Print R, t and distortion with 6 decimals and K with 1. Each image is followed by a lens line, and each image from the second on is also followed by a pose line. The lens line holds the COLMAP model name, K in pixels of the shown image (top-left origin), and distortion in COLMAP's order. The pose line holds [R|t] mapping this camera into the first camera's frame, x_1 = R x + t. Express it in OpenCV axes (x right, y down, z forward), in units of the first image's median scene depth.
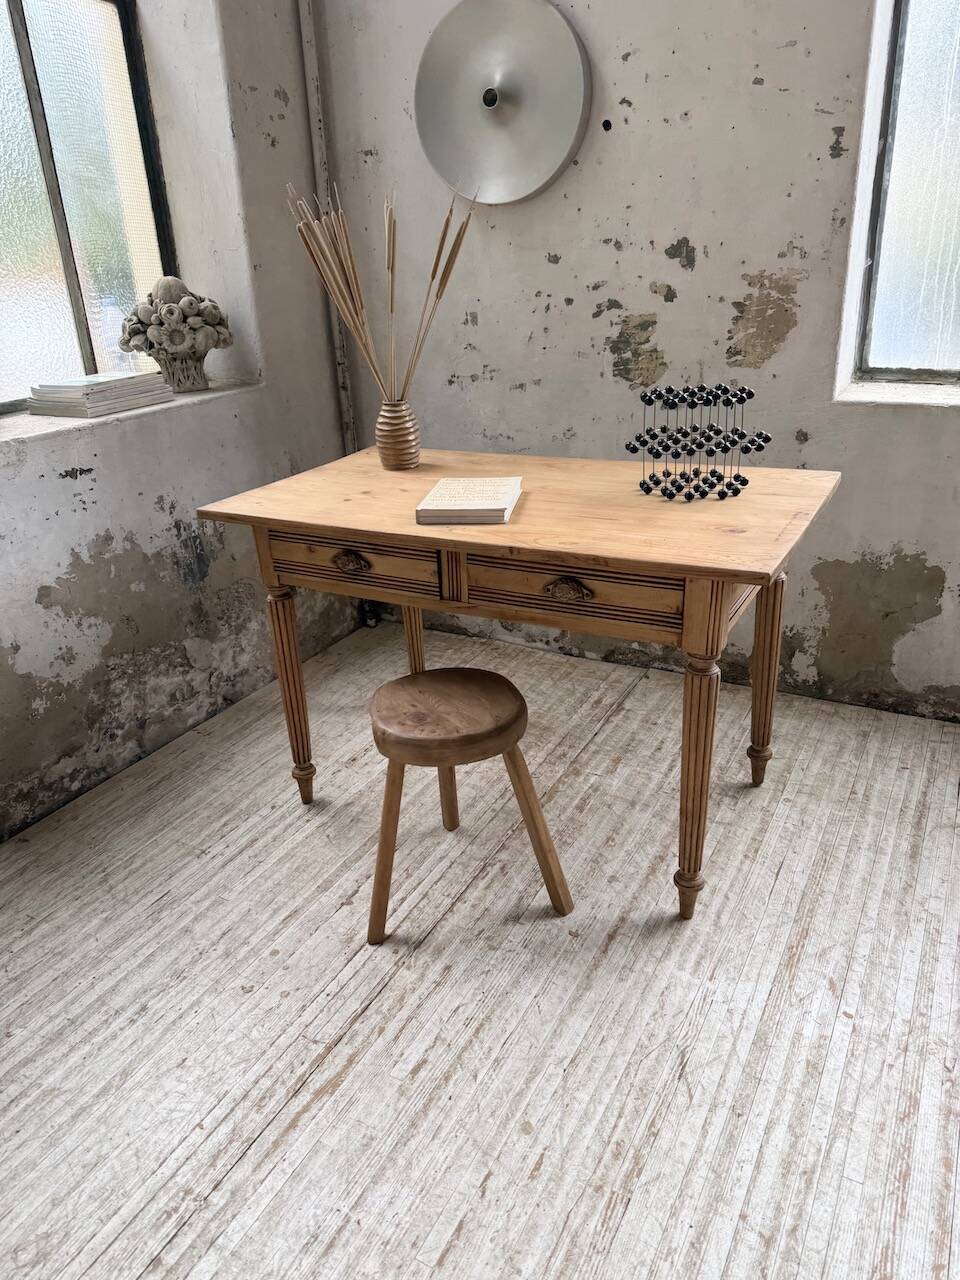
lens RADIAL K [[902.3, 0, 472.9], [0, 902.3, 645.8], [0, 0, 1]] dist [0.024319, -0.048116]
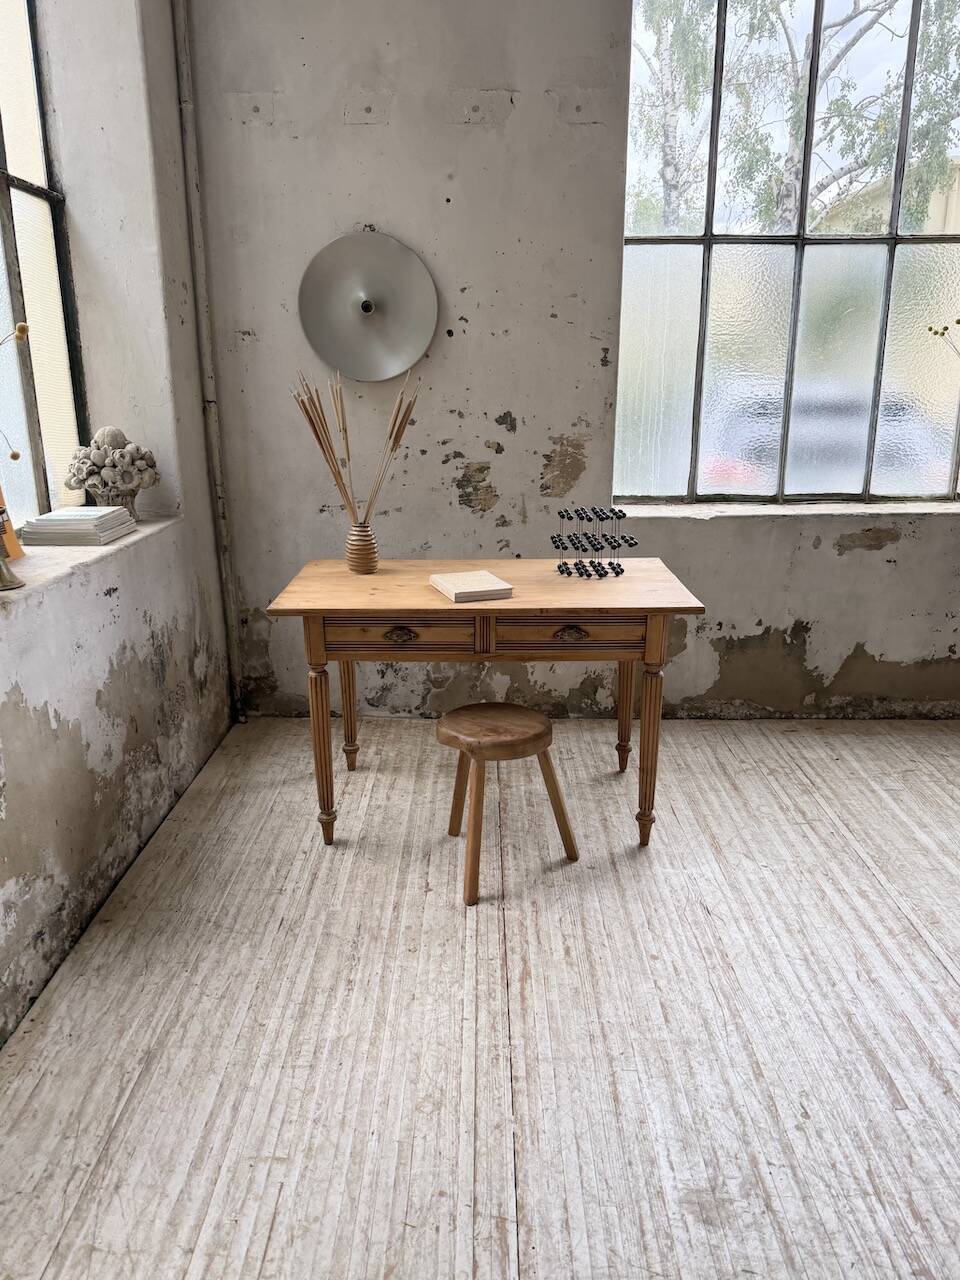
lens RADIAL K [[932.1, 0, 473.5], [0, 932.1, 639.7], [0, 0, 1]] dist [0.147469, -0.258721]
pose [[0.877058, -0.086465, 0.472539, -0.692734], [0.155723, 0.981724, -0.109395, 0.084444], [-0.454444, 0.169531, 0.874494, -0.295094]]
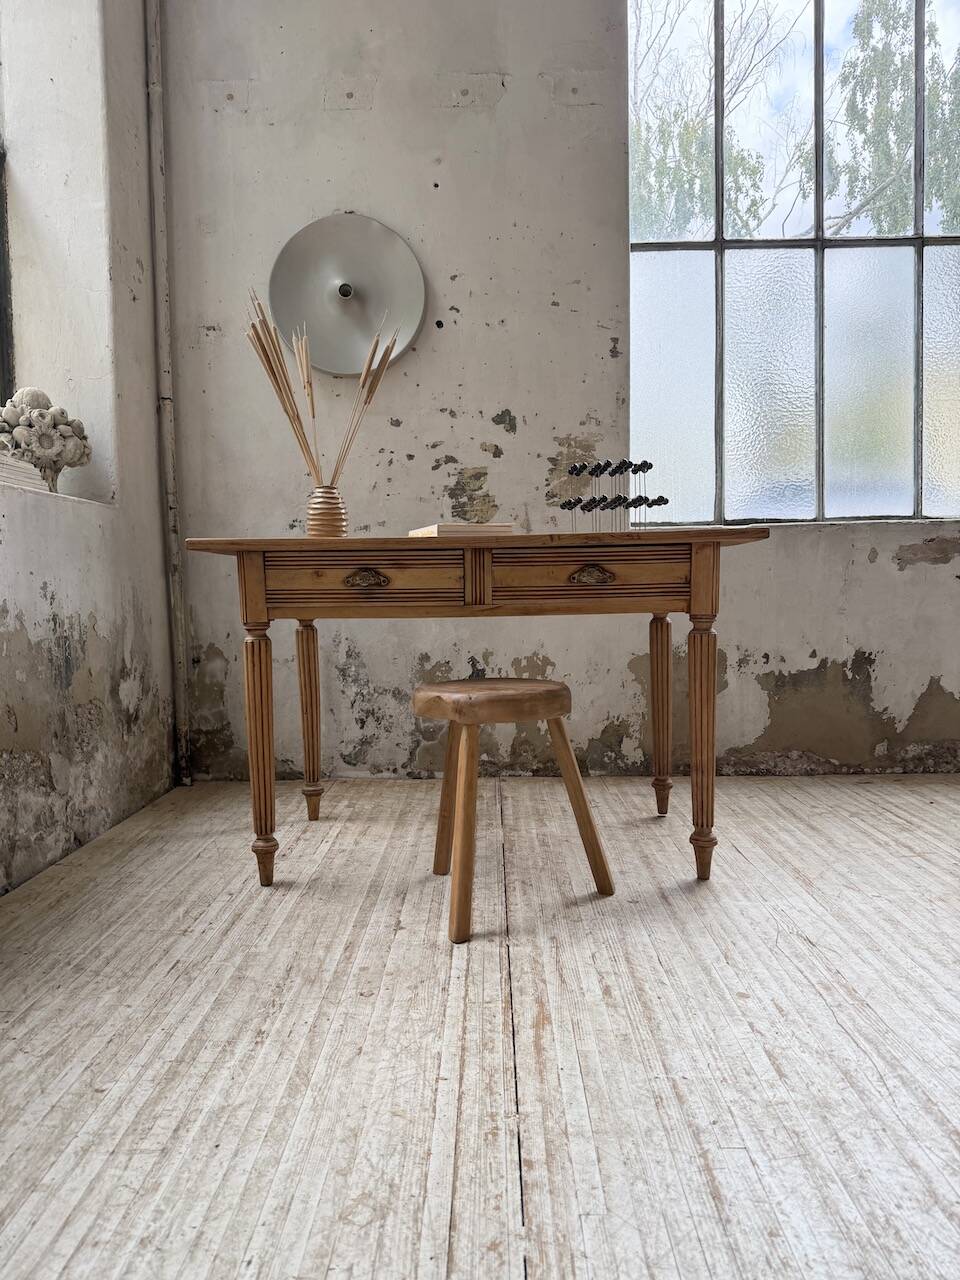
lens RADIAL K [[894.8, 0, 482.3], [0, 894.8, 642.4], [0, 0, 1]] dist [0.152814, -0.333520]
pose [[0.877856, 0.005261, 0.478896, -0.498913], [0.168375, 0.932715, -0.318892, 0.317359], [-0.448352, 0.360576, 0.817903, 0.108272]]
